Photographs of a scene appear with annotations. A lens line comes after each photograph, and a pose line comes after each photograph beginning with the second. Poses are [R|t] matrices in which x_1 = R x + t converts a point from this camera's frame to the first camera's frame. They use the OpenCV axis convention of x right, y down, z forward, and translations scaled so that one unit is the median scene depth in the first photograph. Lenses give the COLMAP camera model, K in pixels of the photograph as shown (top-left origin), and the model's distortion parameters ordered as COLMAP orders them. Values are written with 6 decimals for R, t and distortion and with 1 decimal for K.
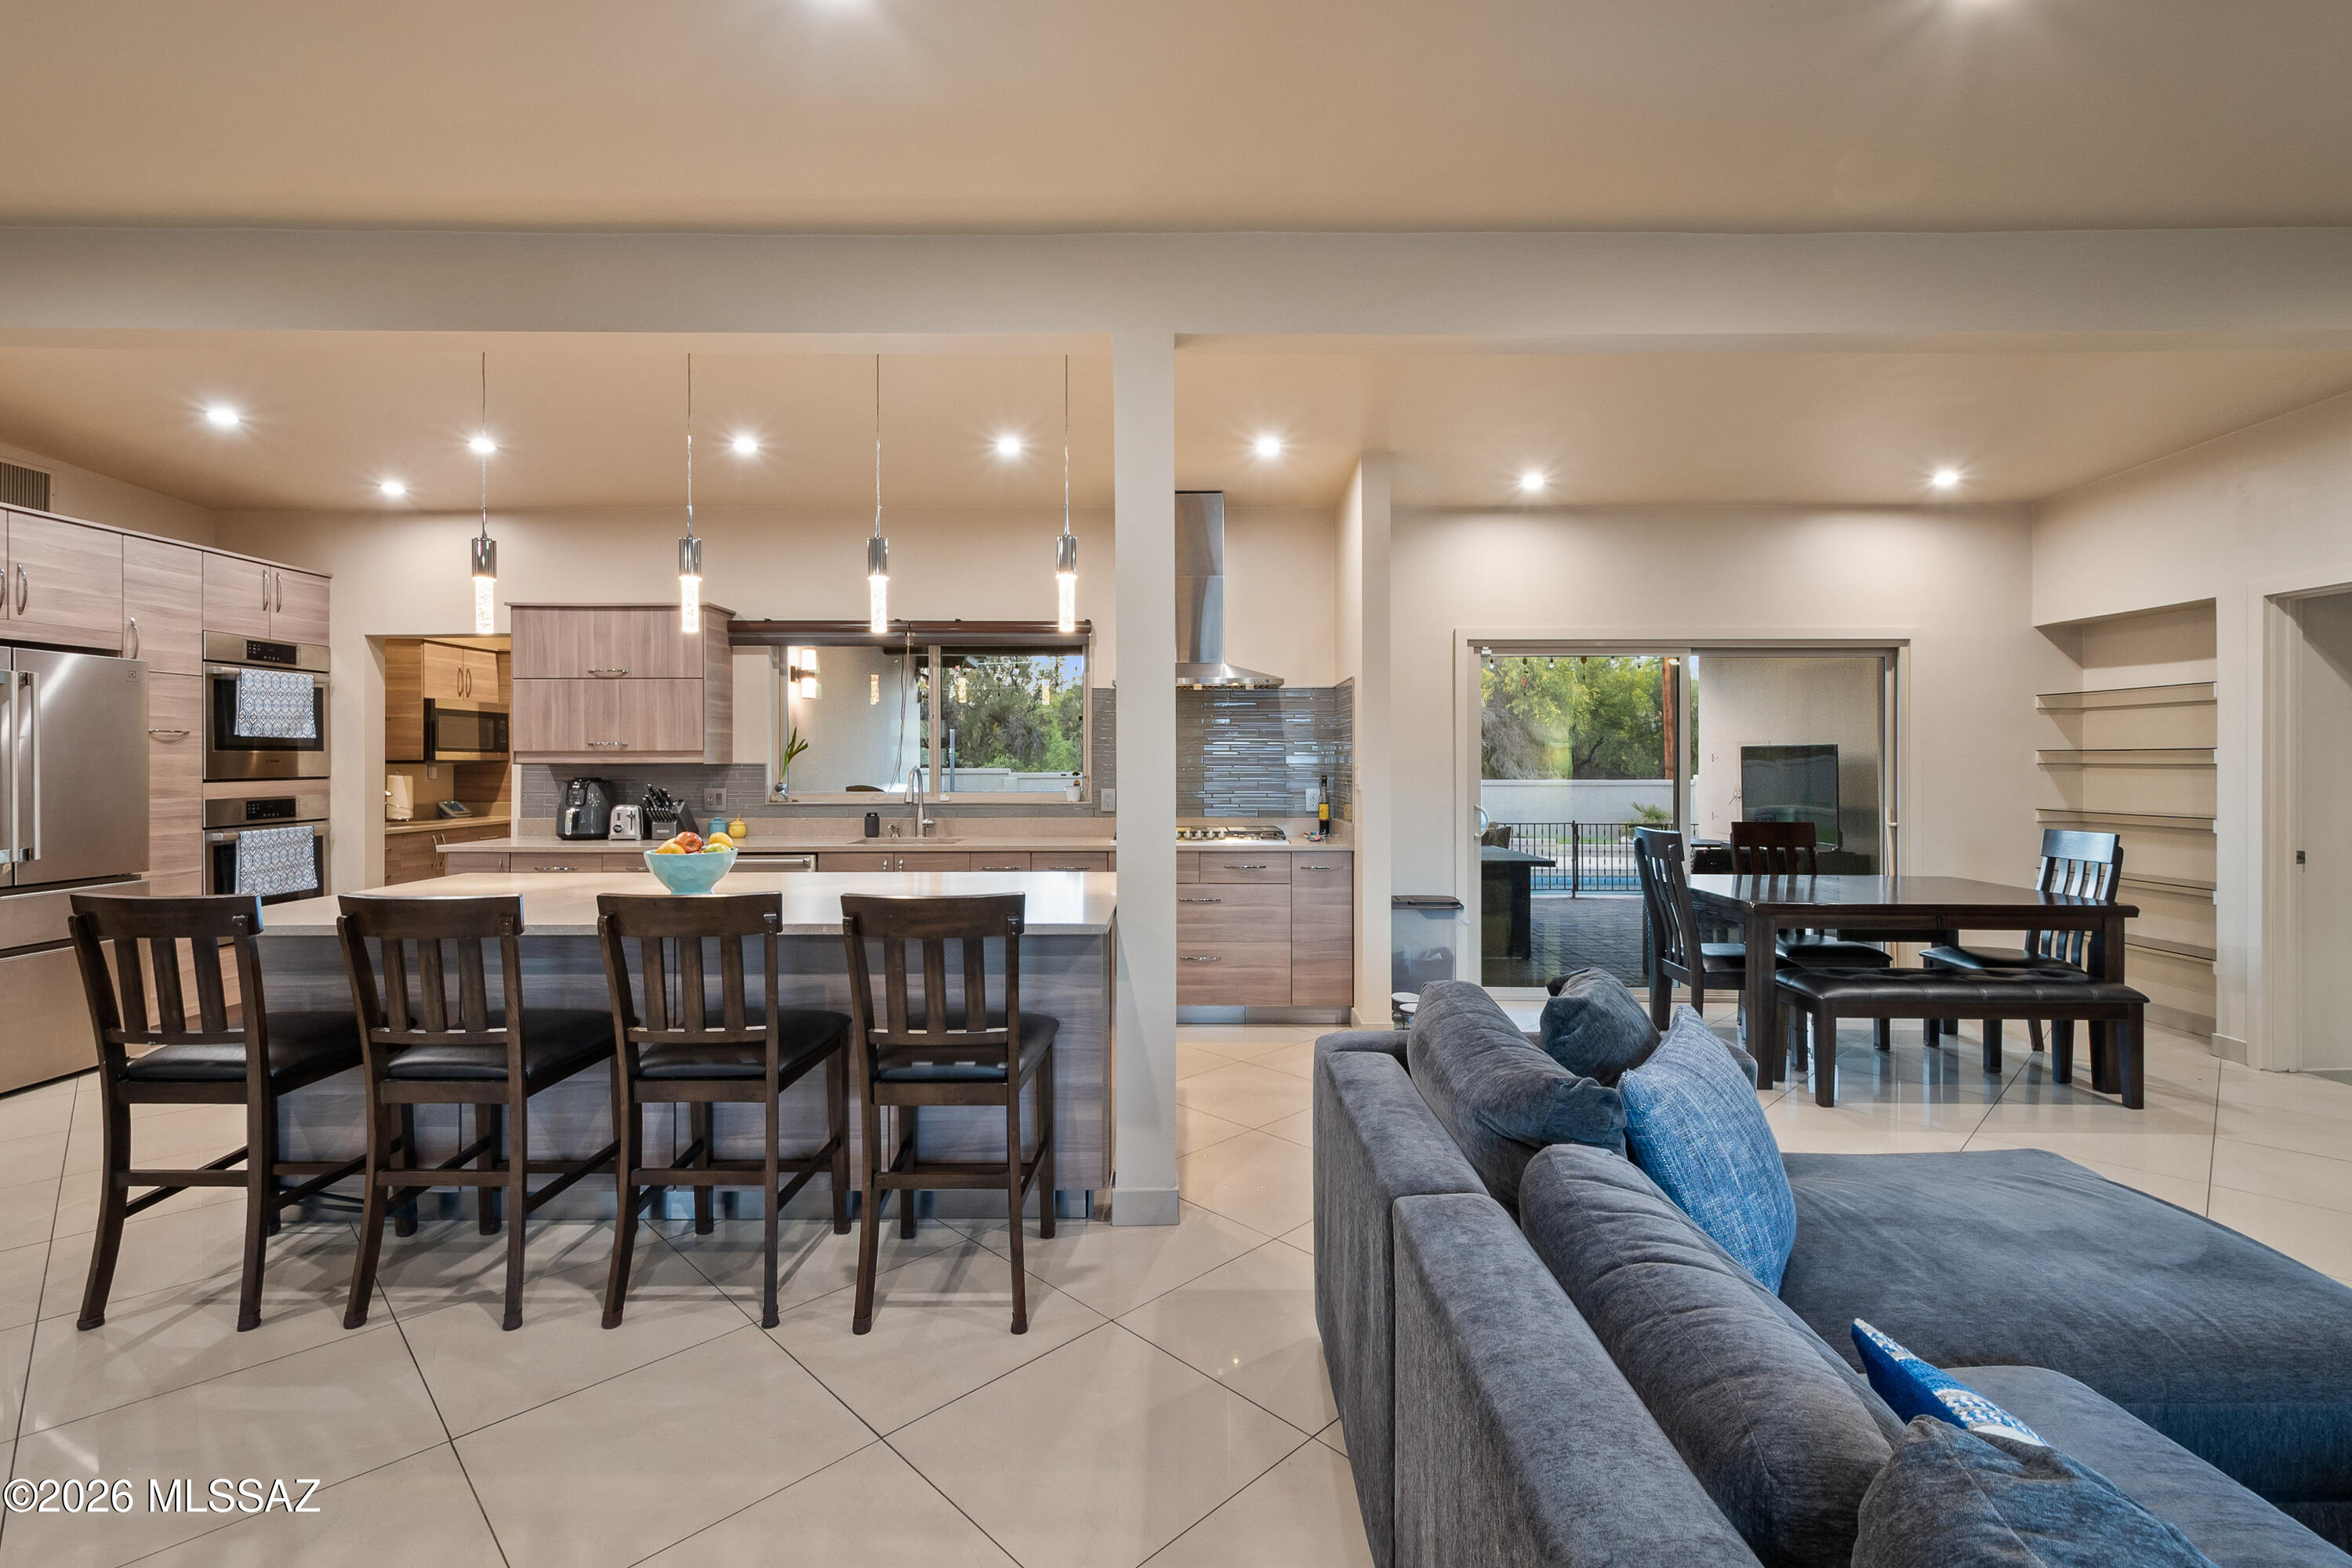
lens RADIAL K [[1060.1, 0, 1176.4], [0, 1060.1, 760.5], [0, 0, 1]] dist [0.012458, -0.001113]
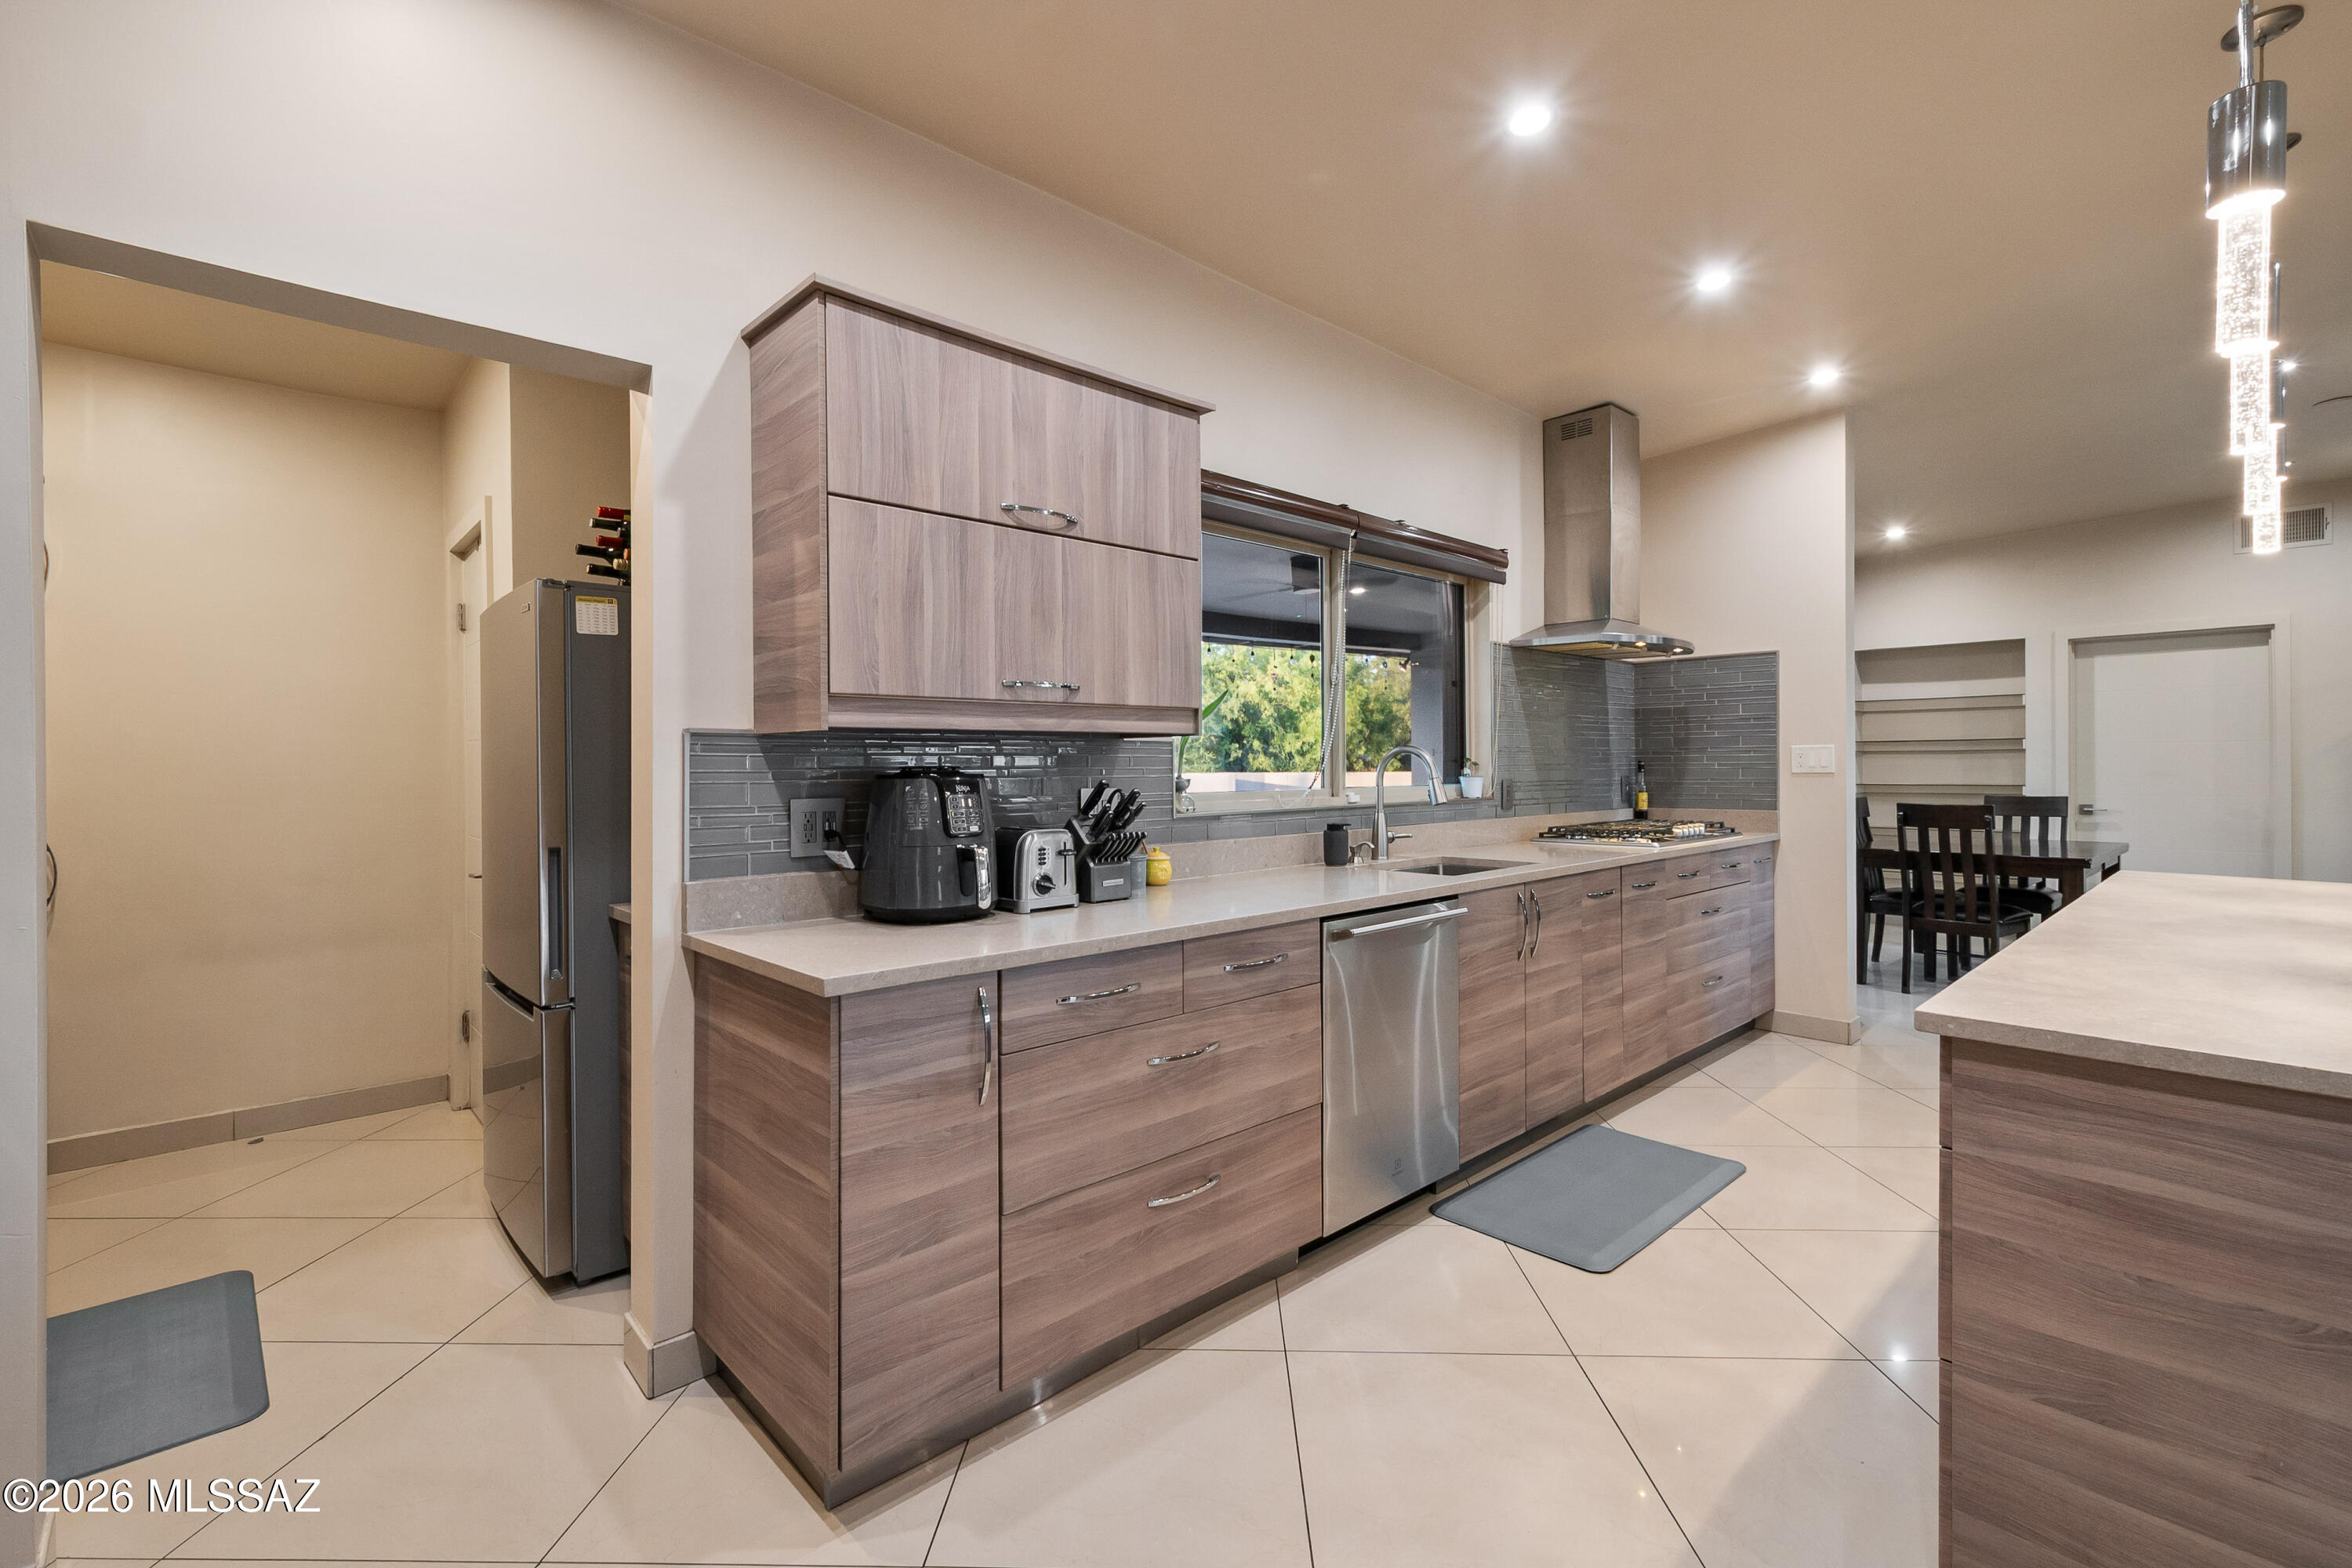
lens RADIAL K [[1060.1, 0, 1235.7], [0, 1060.1, 761.8], [0, 0, 1]] dist [0.012458, -0.001113]
pose [[0.708068, -0.003221, 0.706137, -0.777511], [0.003576, 0.999993, 0.000976, 0.014598], [-0.706135, 0.001834, 0.708075, 0.644708]]
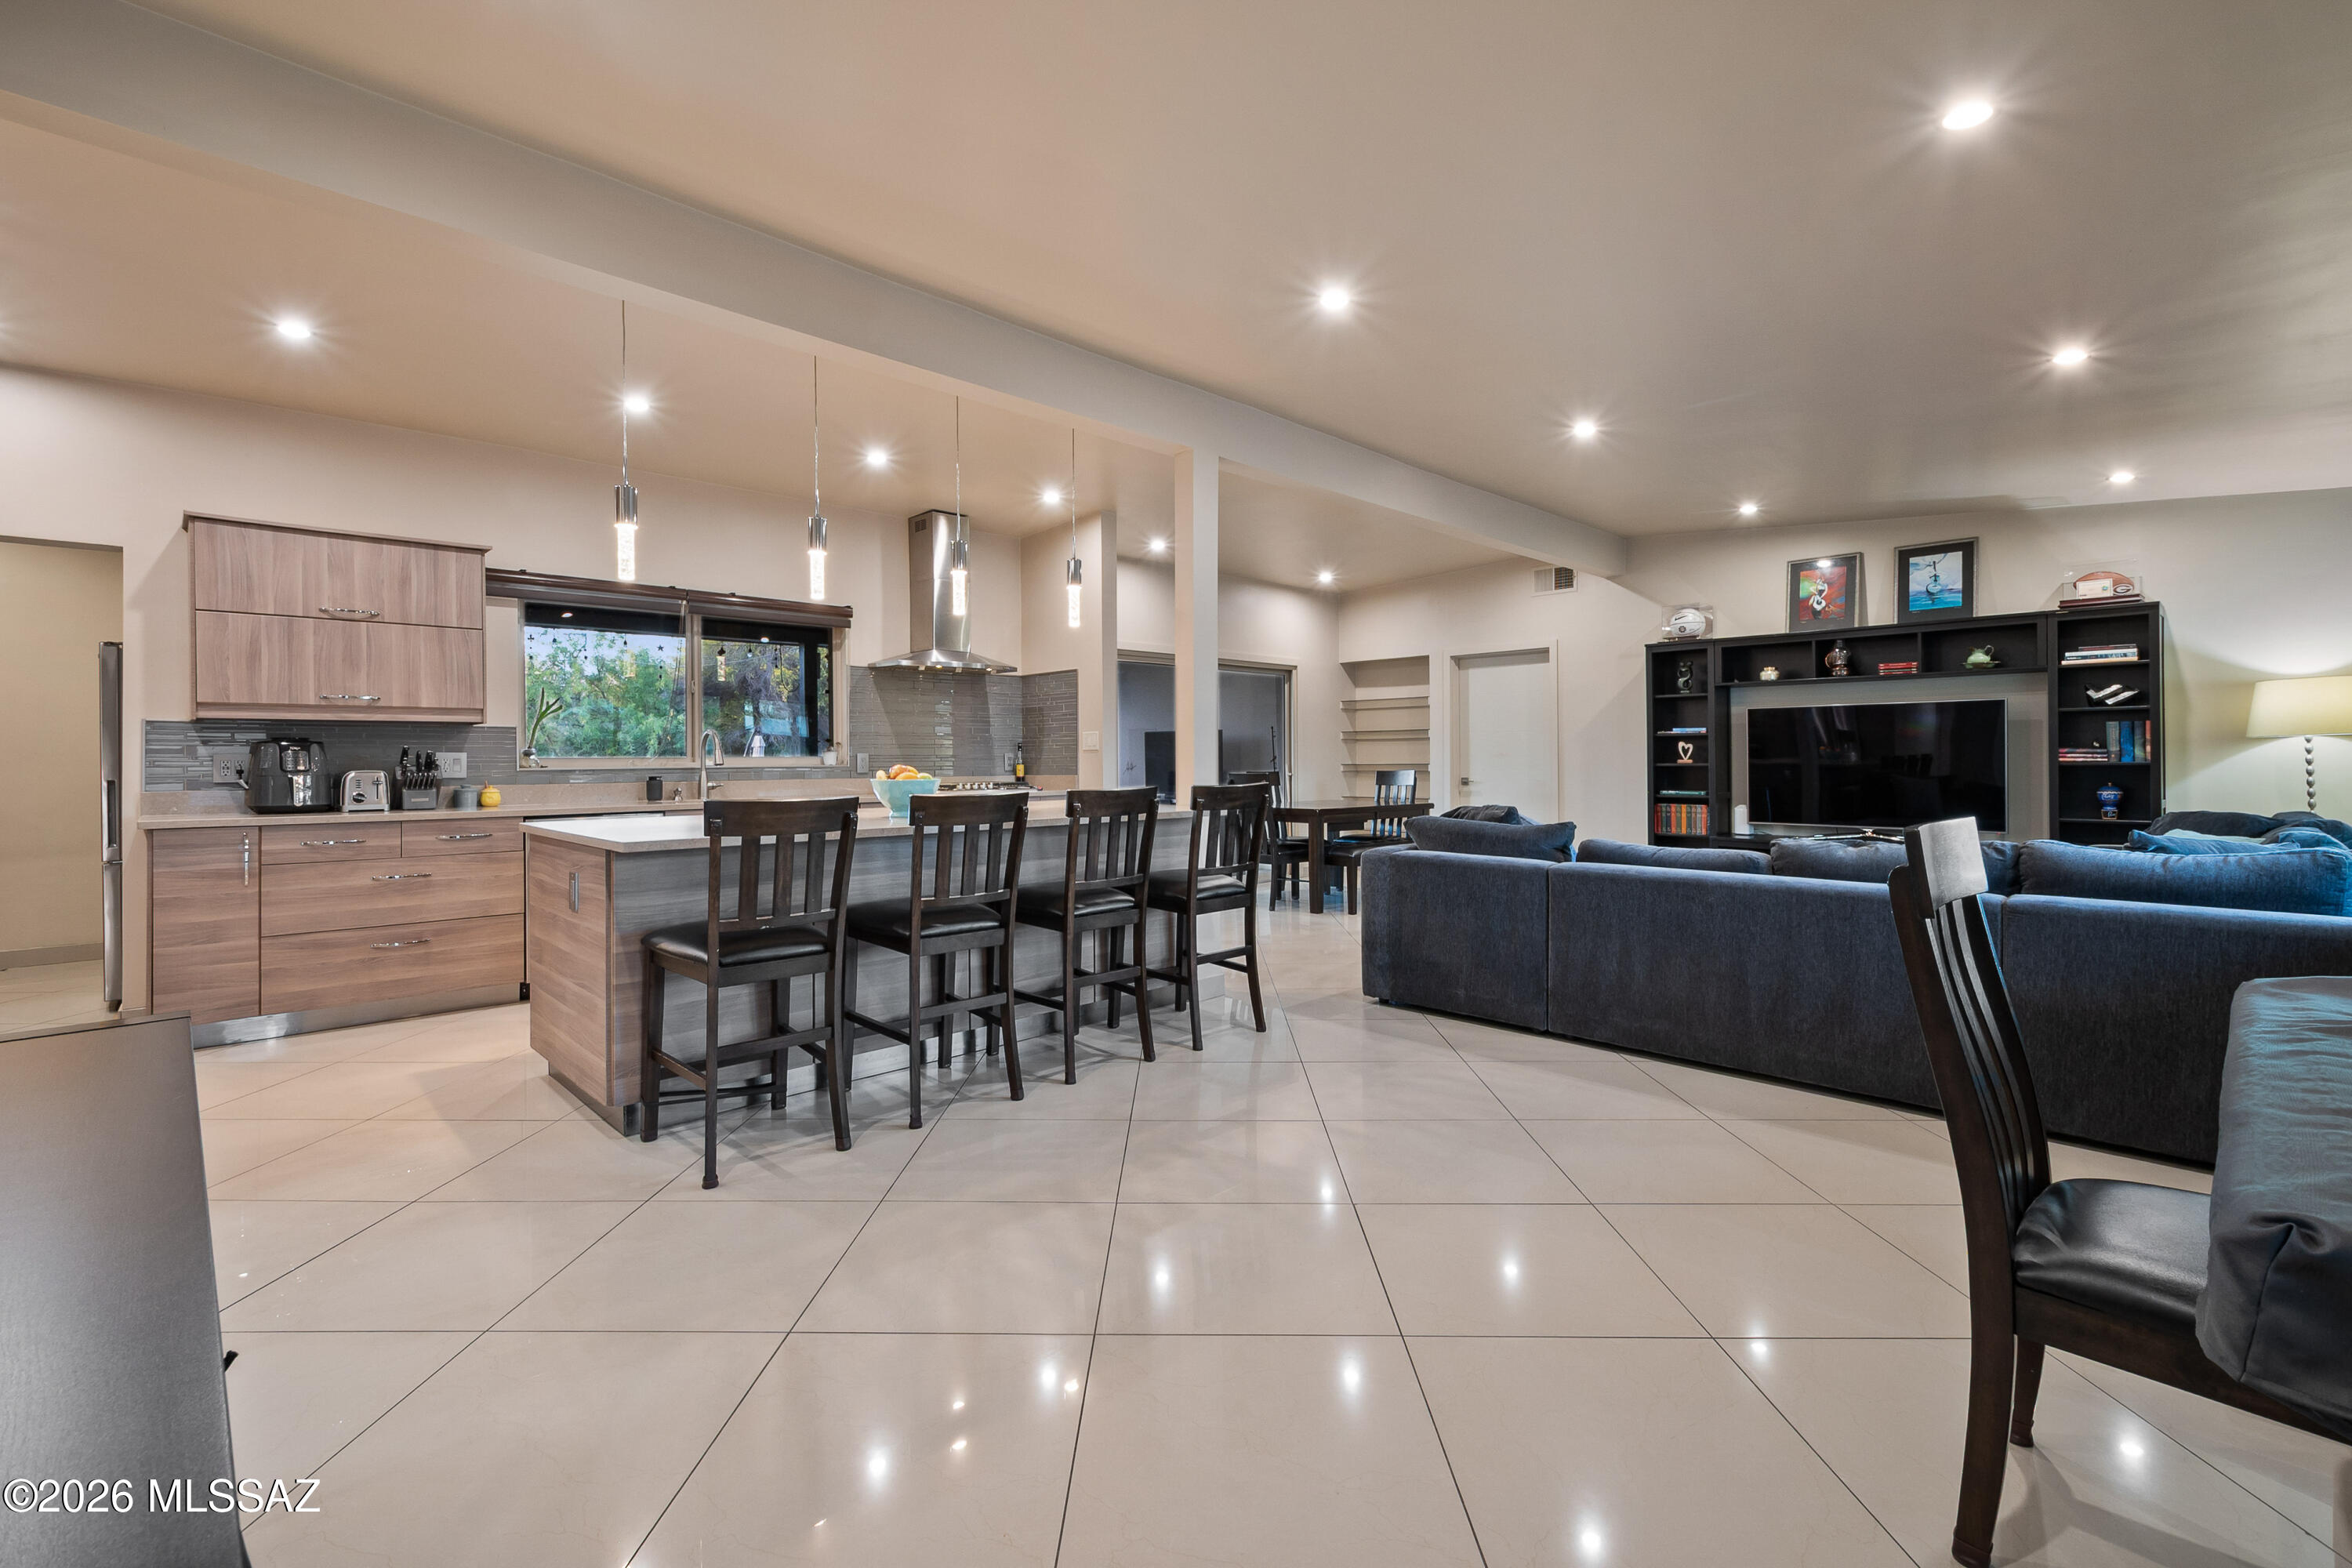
lens RADIAL K [[1060.1, 0, 1224.8], [0, 1060.1, 742.9], [0, 0, 1]] dist [0.012458, -0.001113]
pose [[0.687762, 0.006883, 0.725903, -0.671410], [0.010368, 0.999760, -0.019302, 0.044121], [-0.725862, 0.020801, 0.687526, -0.088239]]
